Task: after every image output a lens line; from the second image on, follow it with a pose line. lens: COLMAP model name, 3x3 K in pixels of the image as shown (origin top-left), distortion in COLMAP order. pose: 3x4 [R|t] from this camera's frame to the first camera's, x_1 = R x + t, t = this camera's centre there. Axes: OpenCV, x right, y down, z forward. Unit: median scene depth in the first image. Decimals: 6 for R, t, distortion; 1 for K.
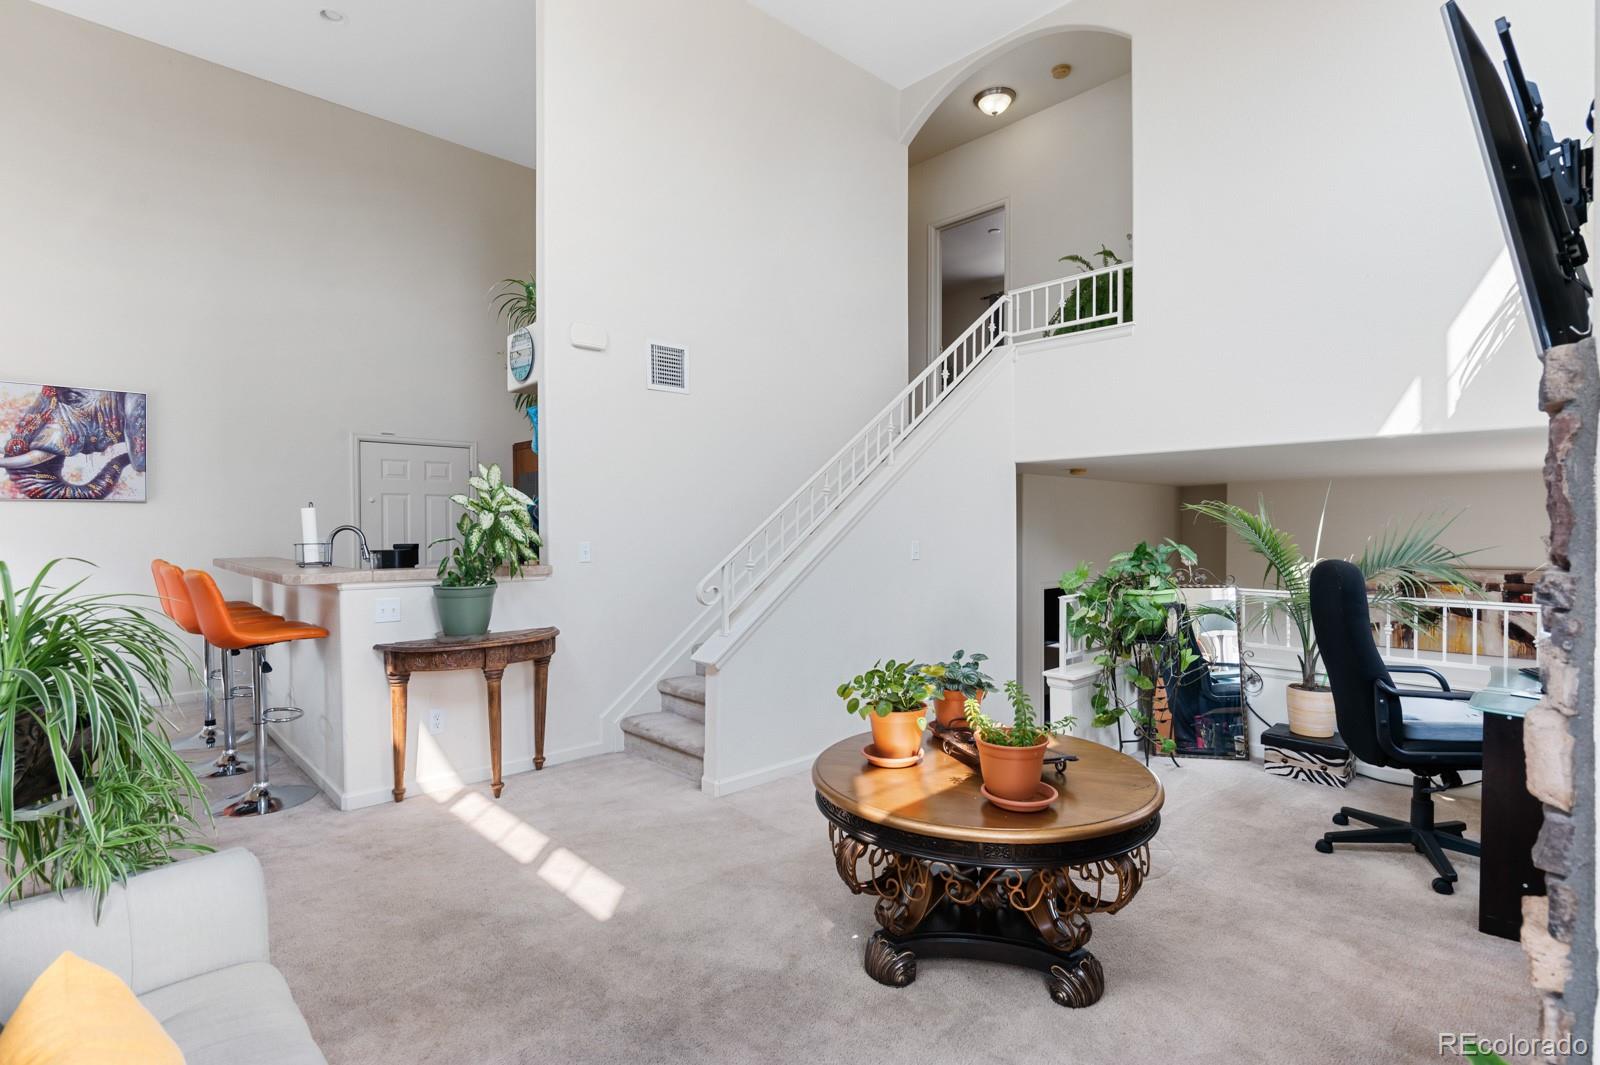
lens RADIAL K [[786.3, 0, 790.0], [0, 786.3, 529.9], [0, 0, 1]] dist [-0.006171, 0.000773]
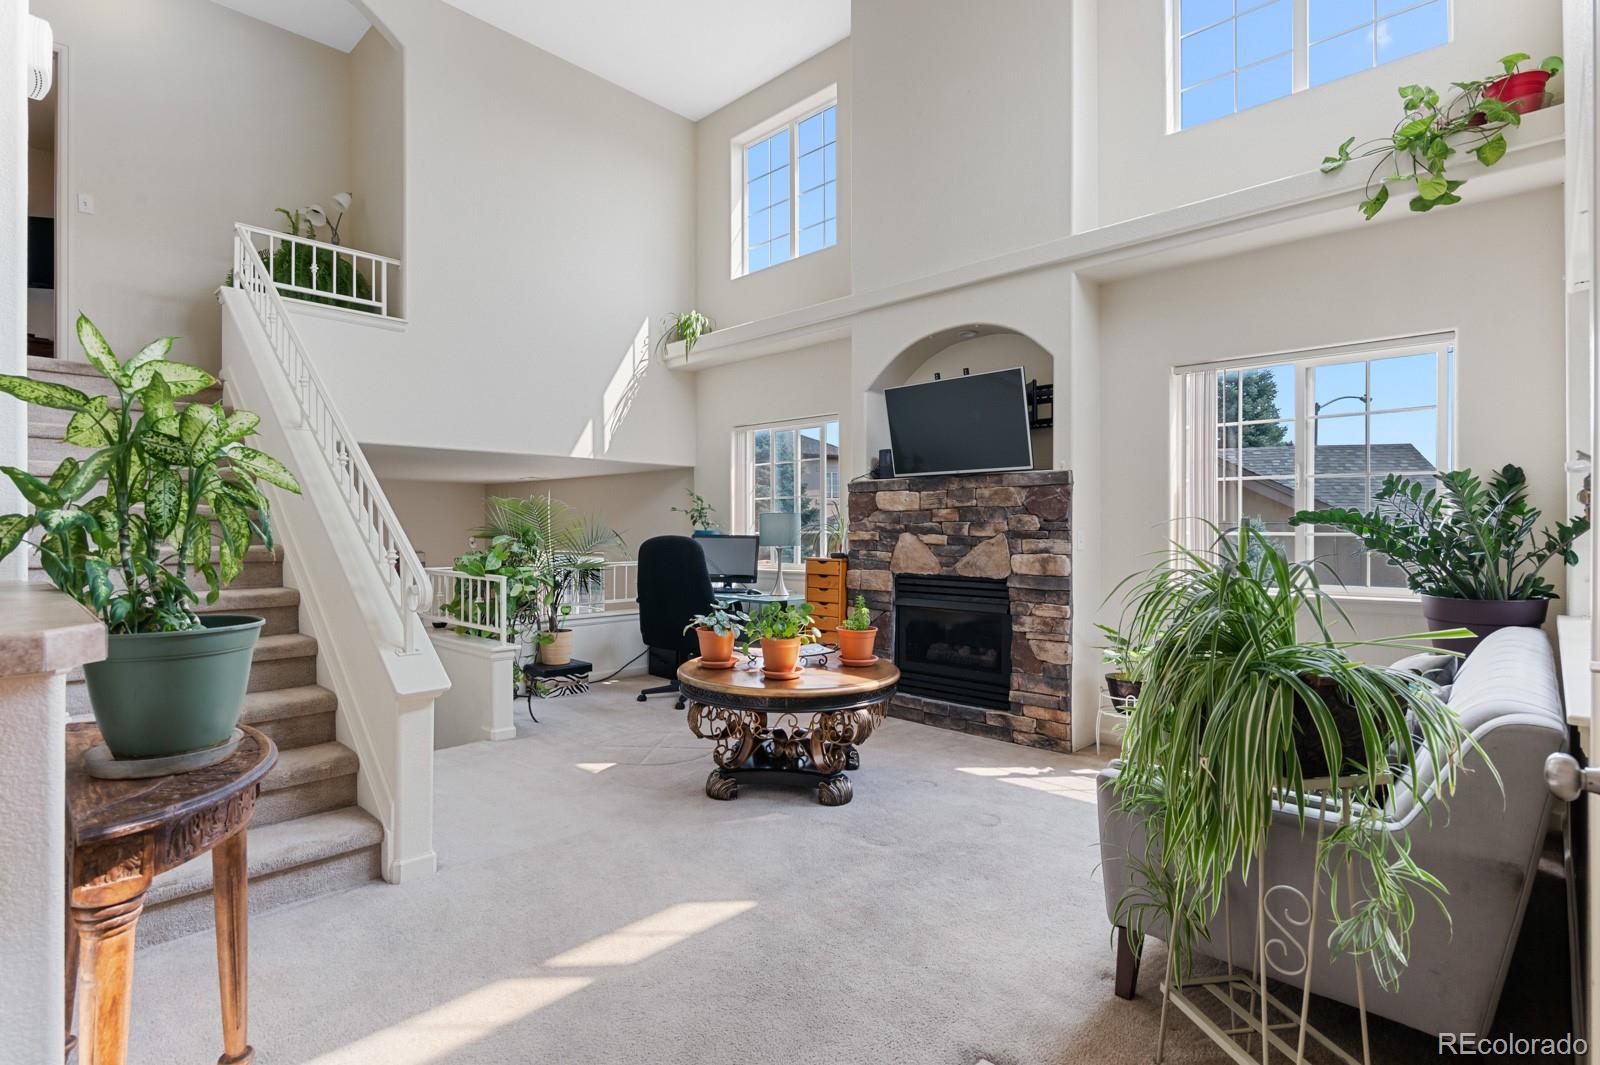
lens RADIAL K [[786.3, 0, 802.8], [0, 786.3, 531.1], [0, 0, 1]] dist [-0.006171, 0.000773]
pose [[-0.049848, -0.003261, 0.998752, -0.620910], [0.004017, 0.999986, 0.003466, 0.015489], [-0.998749, 0.004185, -0.049834, 0.506976]]
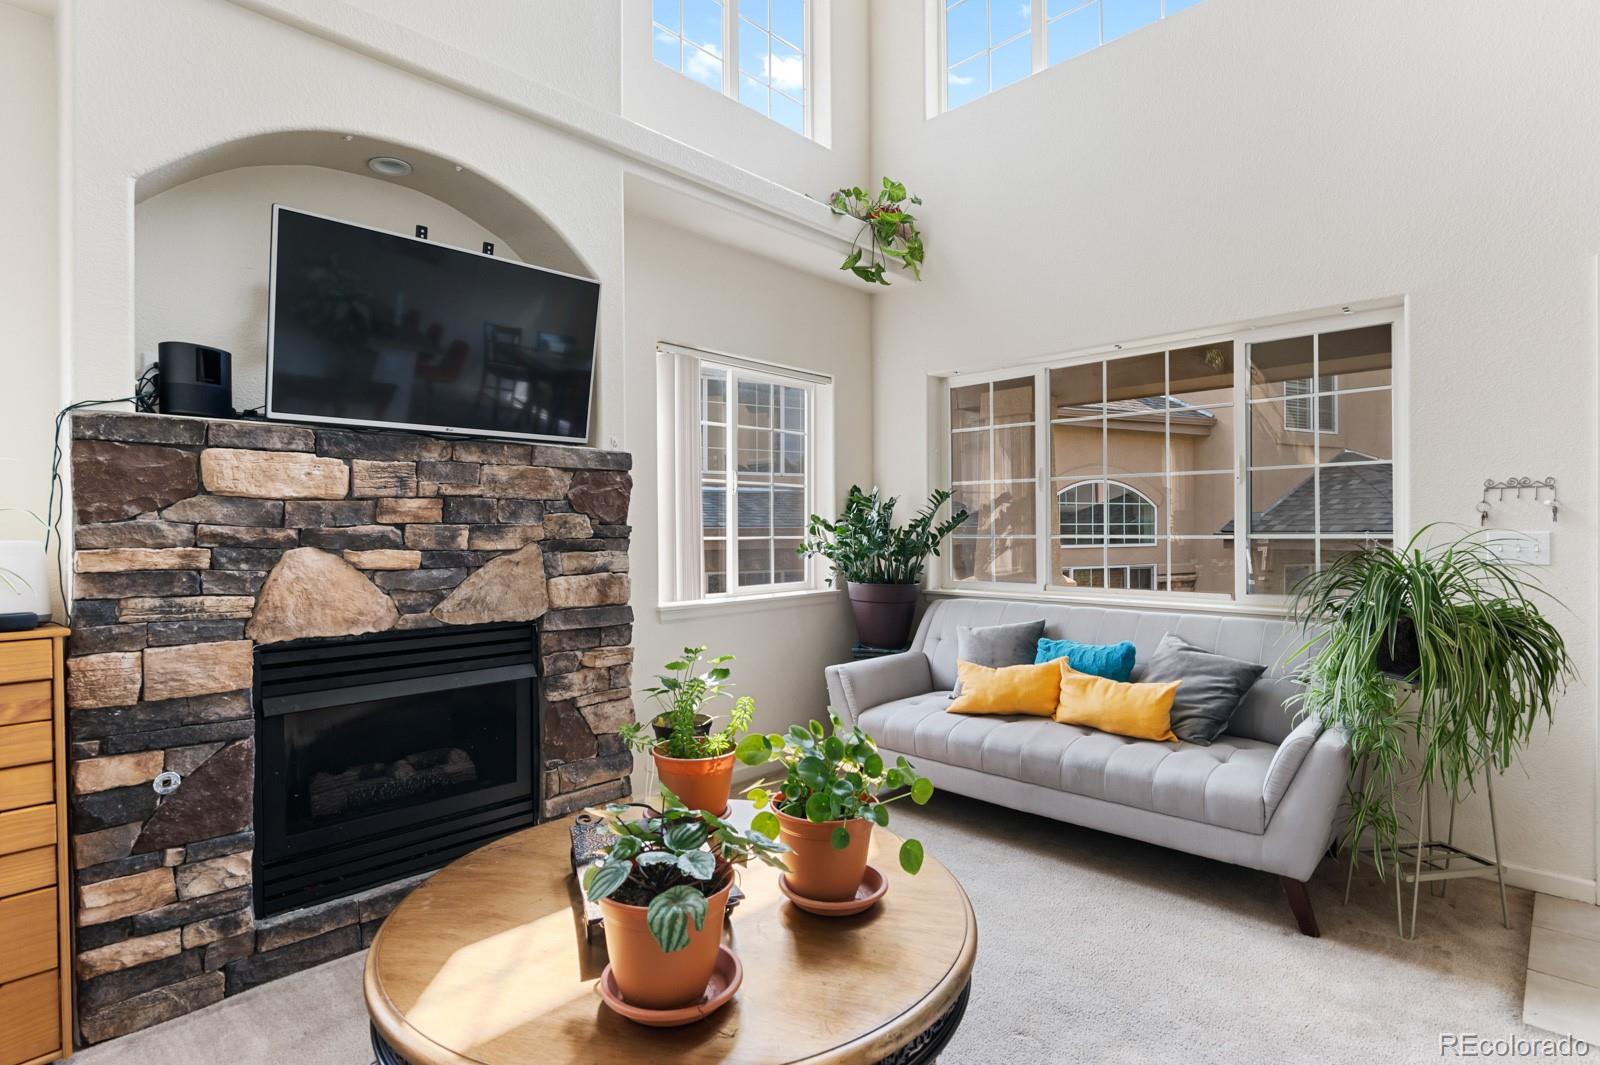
lens RADIAL K [[786.3, 0, 798.7], [0, 786.3, 531.3], [0, 0, 1]] dist [-0.006171, 0.000773]
pose [[-0.998625, 0.006759, -0.051989, 0.091202], [0.006474, 0.999963, 0.005641, 0.011638], [0.052025, 0.005297, -0.998632, 0.775146]]
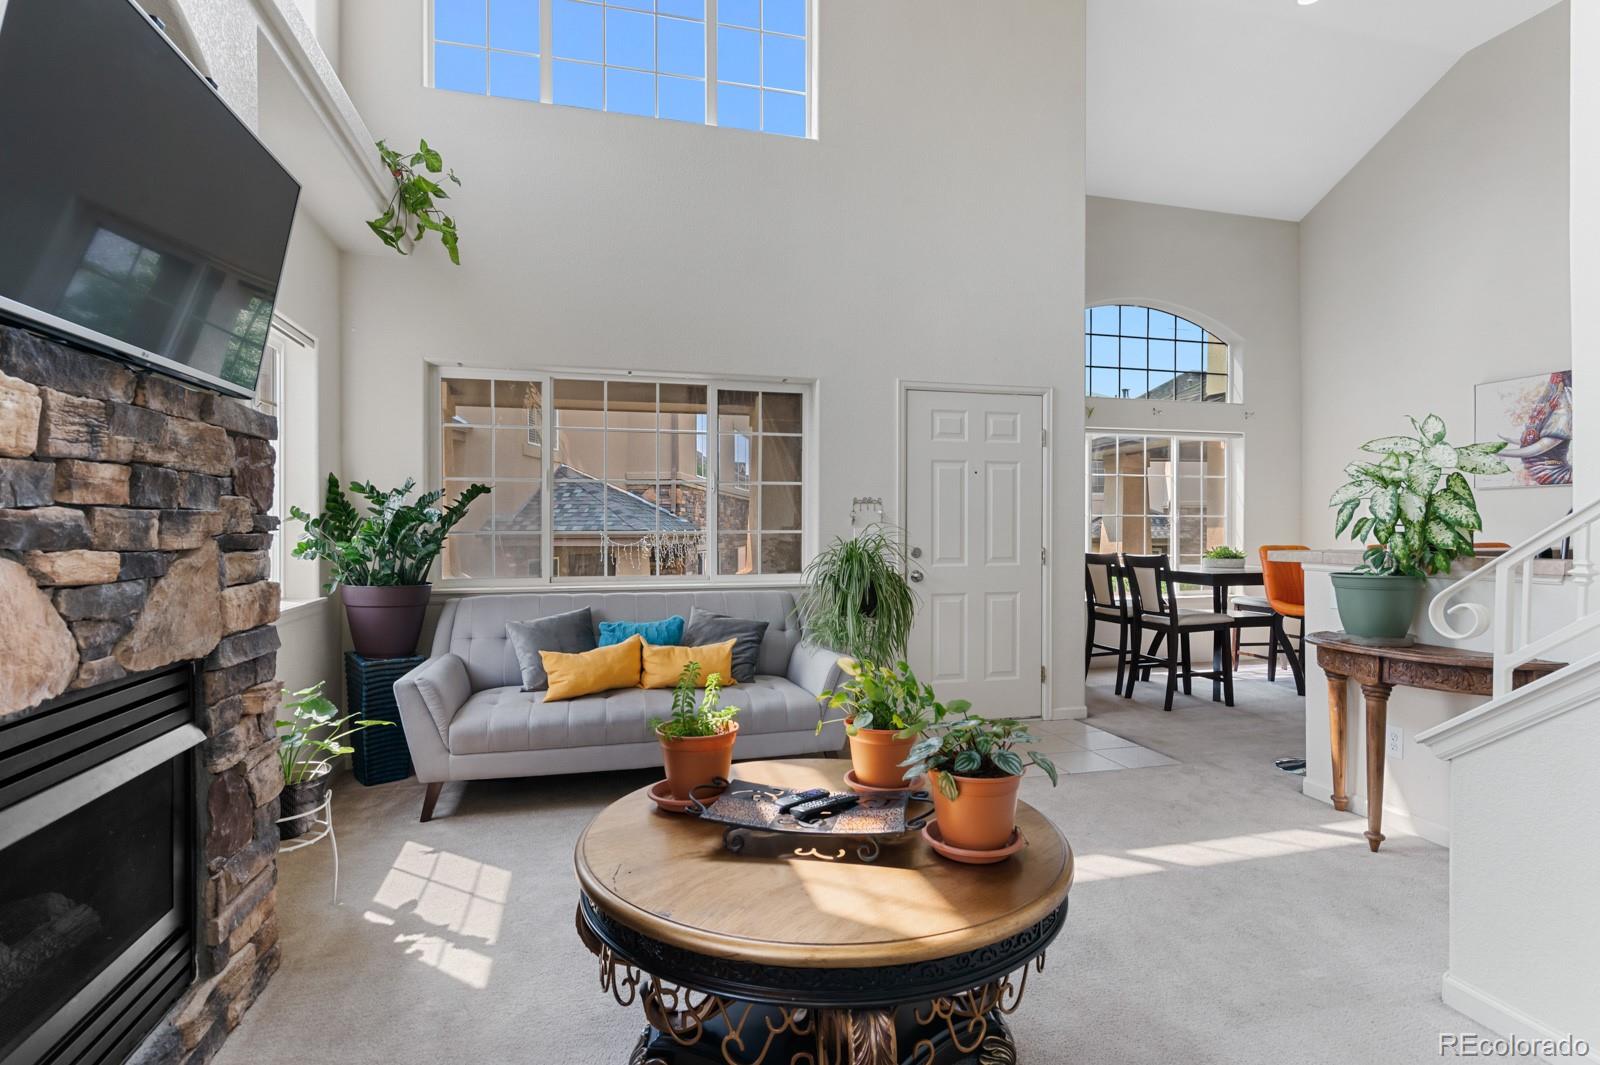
lens RADIAL K [[786.3, 0, 800.0], [0, 786.3, 534.0], [0, 0, 1]] dist [-0.006171, 0.000773]
pose [[-0.472120, 0.009043, -0.881488, 0.424986], [-0.000488, 0.999945, 0.010519, 0.015118], [0.881534, 0.005396, -0.472089, 0.640664]]
